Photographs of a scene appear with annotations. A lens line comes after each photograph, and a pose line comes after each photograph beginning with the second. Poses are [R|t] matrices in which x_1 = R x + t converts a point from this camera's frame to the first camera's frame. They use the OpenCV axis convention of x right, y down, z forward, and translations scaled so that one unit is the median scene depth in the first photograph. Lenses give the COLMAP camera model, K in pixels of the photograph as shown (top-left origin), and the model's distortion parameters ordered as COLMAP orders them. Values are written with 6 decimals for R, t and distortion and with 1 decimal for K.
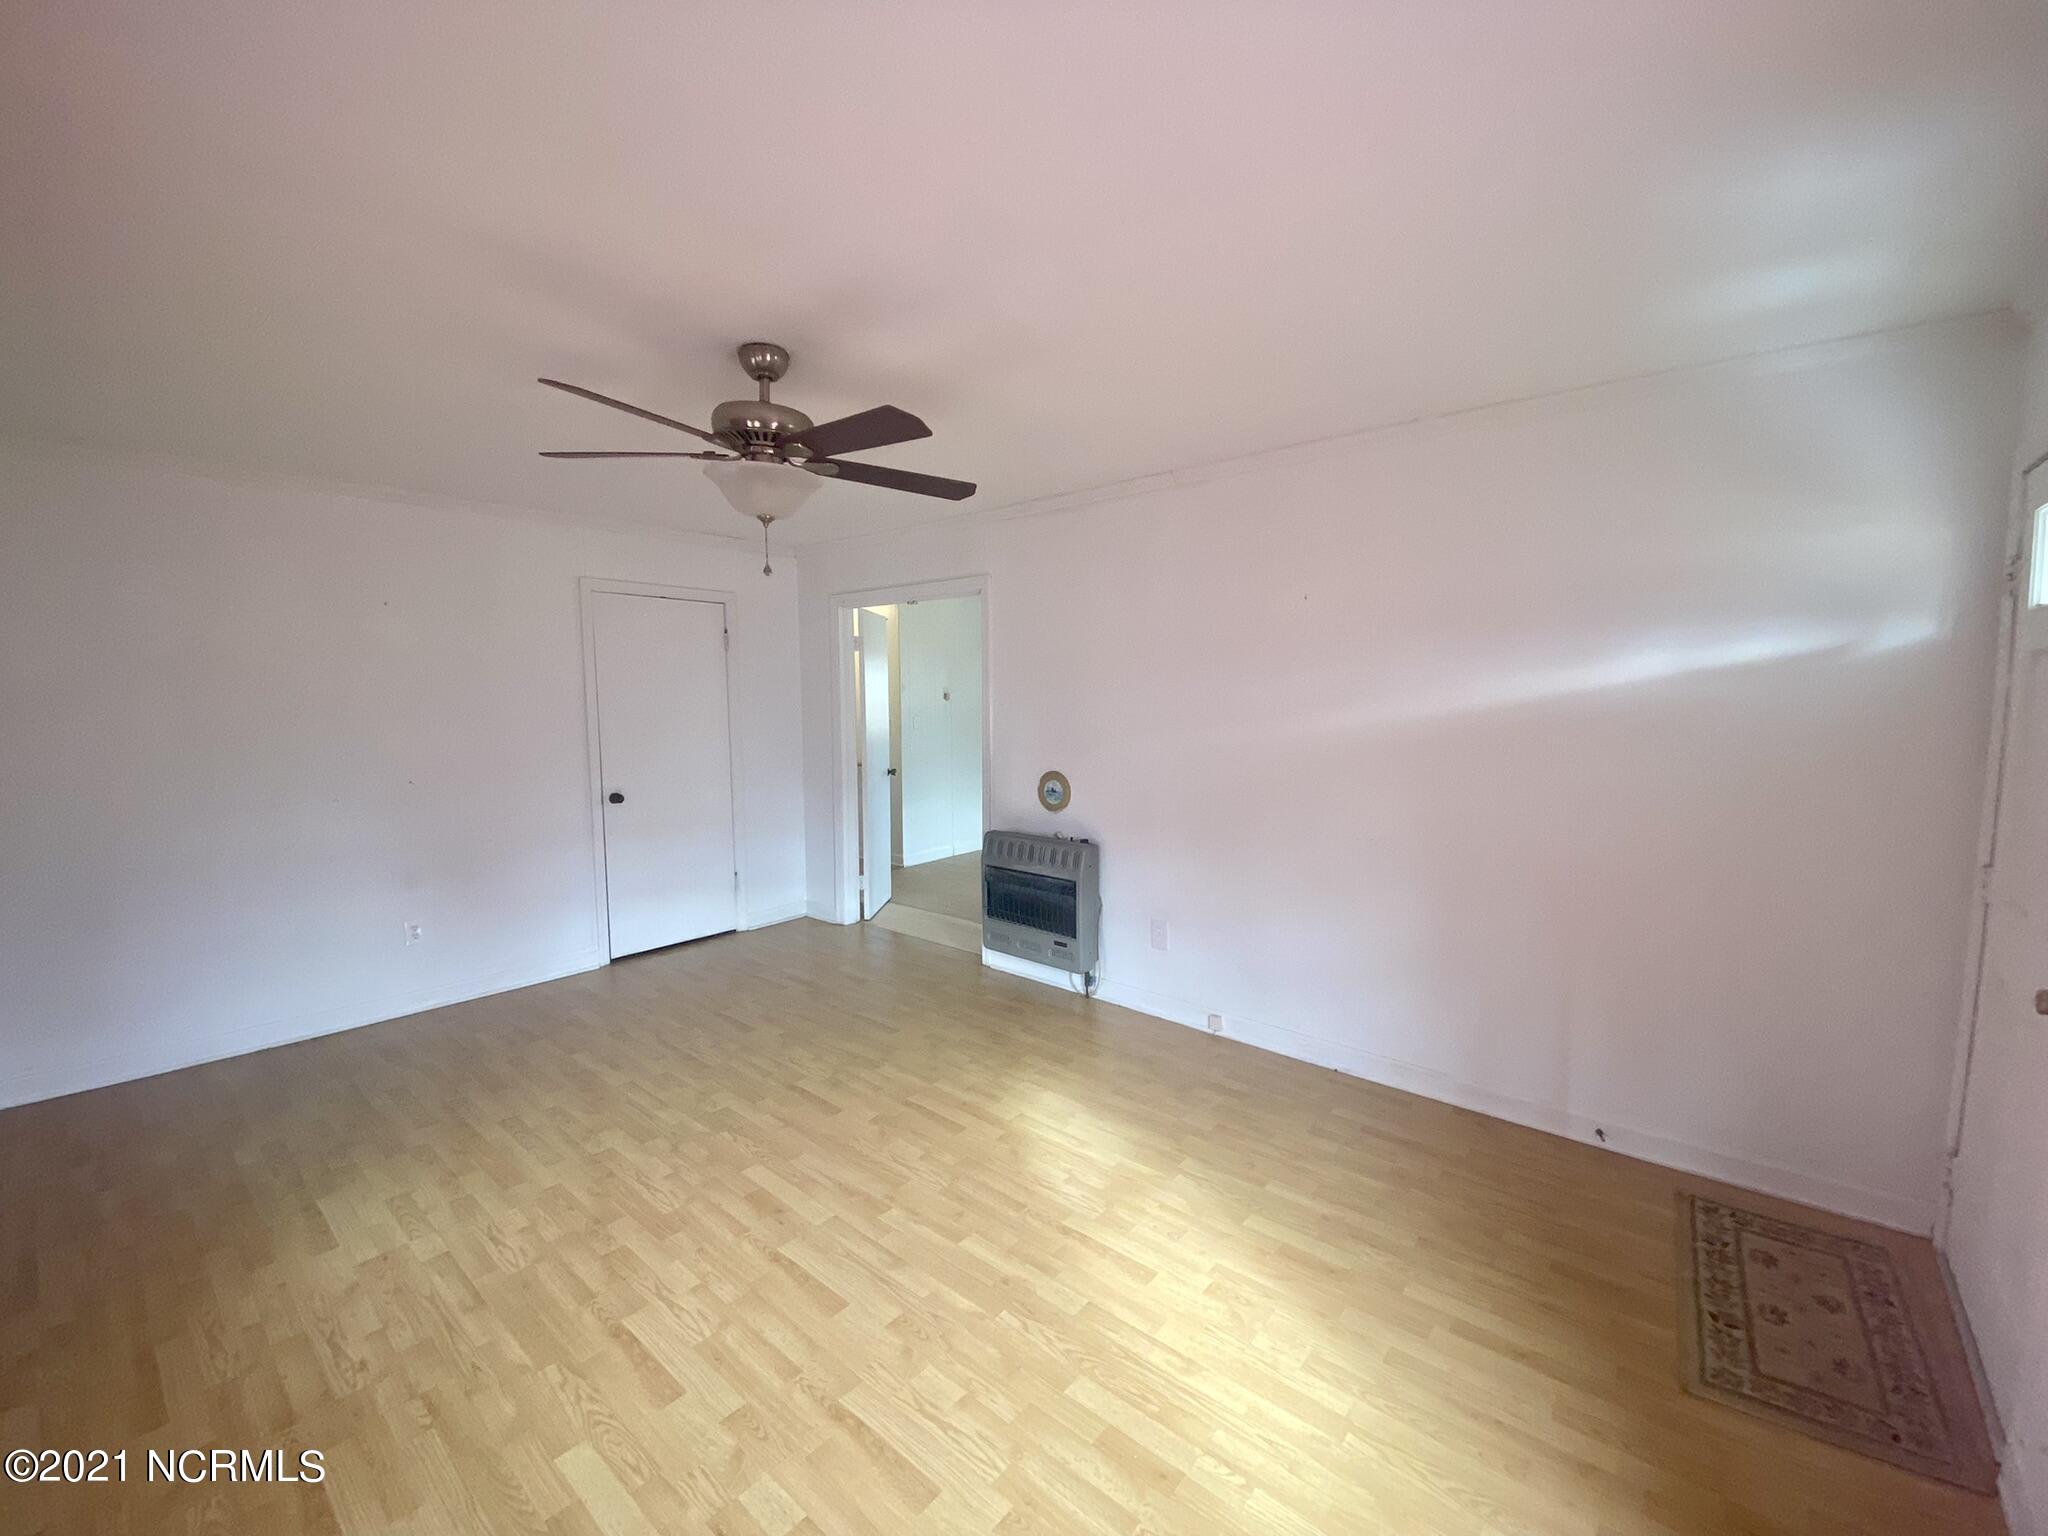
lens RADIAL K [[826.3, 0, 1029.8], [0, 826.3, 764.5], [0, 0, 1]] dist [0.033007, -0.030850]
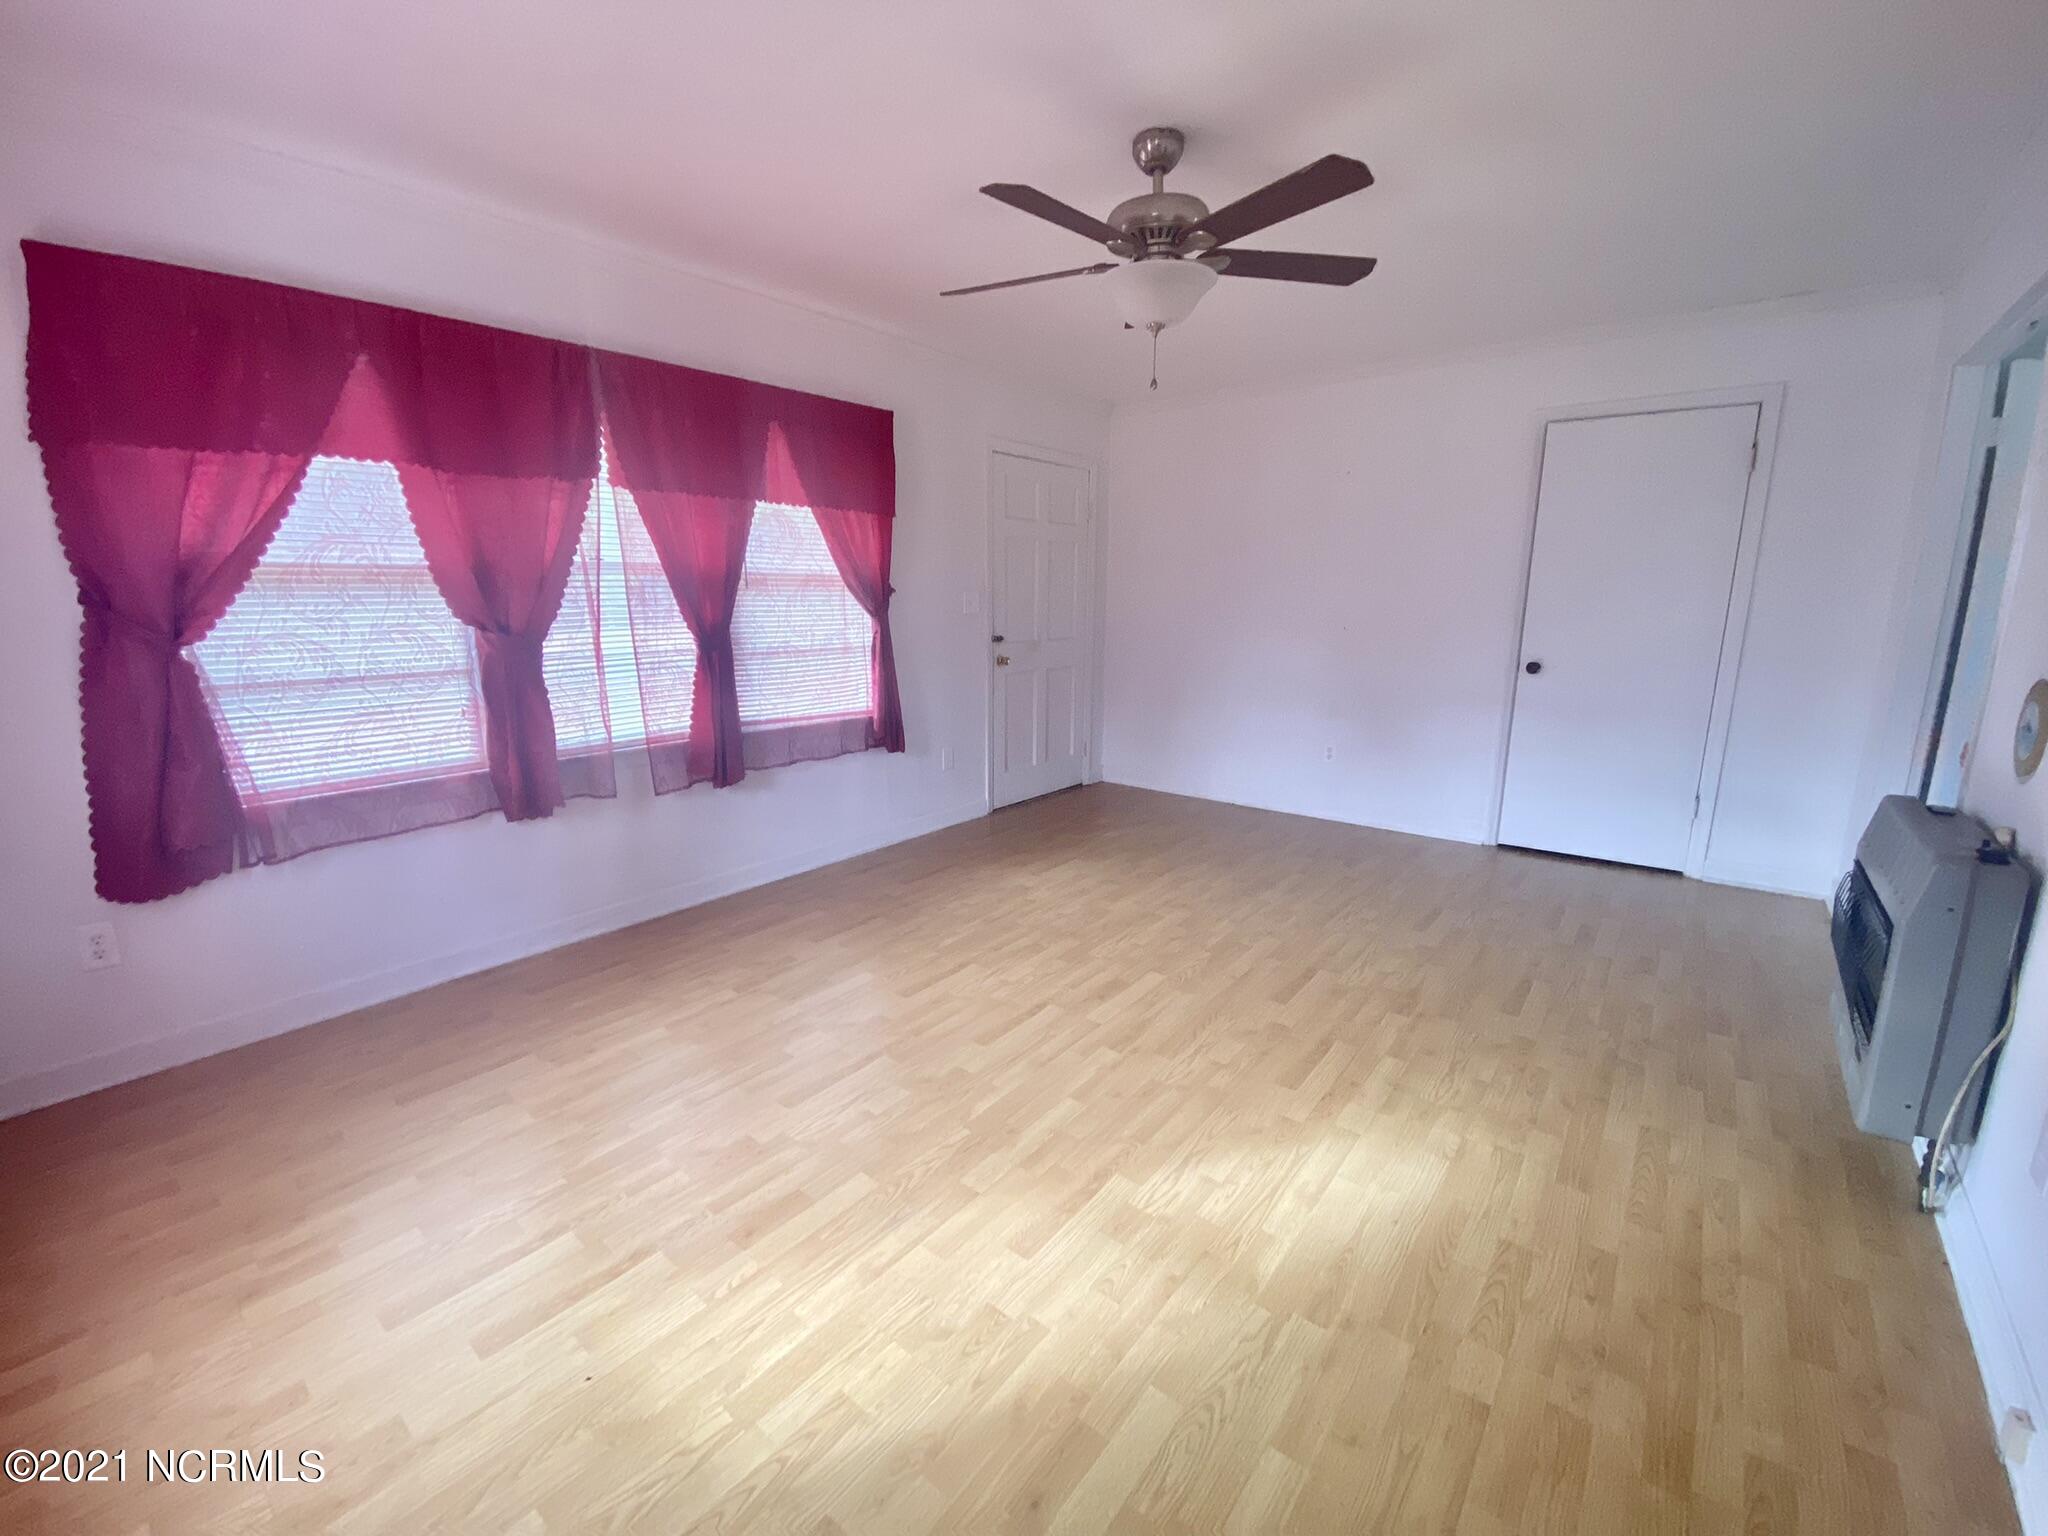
lens RADIAL K [[826.3, 0, 1029.8], [0, 826.3, 764.5], [0, 0, 1]] dist [0.033007, -0.030850]
pose [[0.024067, 0.207047, -0.978035, 0.698379], [-0.089813, 0.974810, 0.204154, 0.015199], [0.995668, 0.082927, 0.042056, 0.813622]]
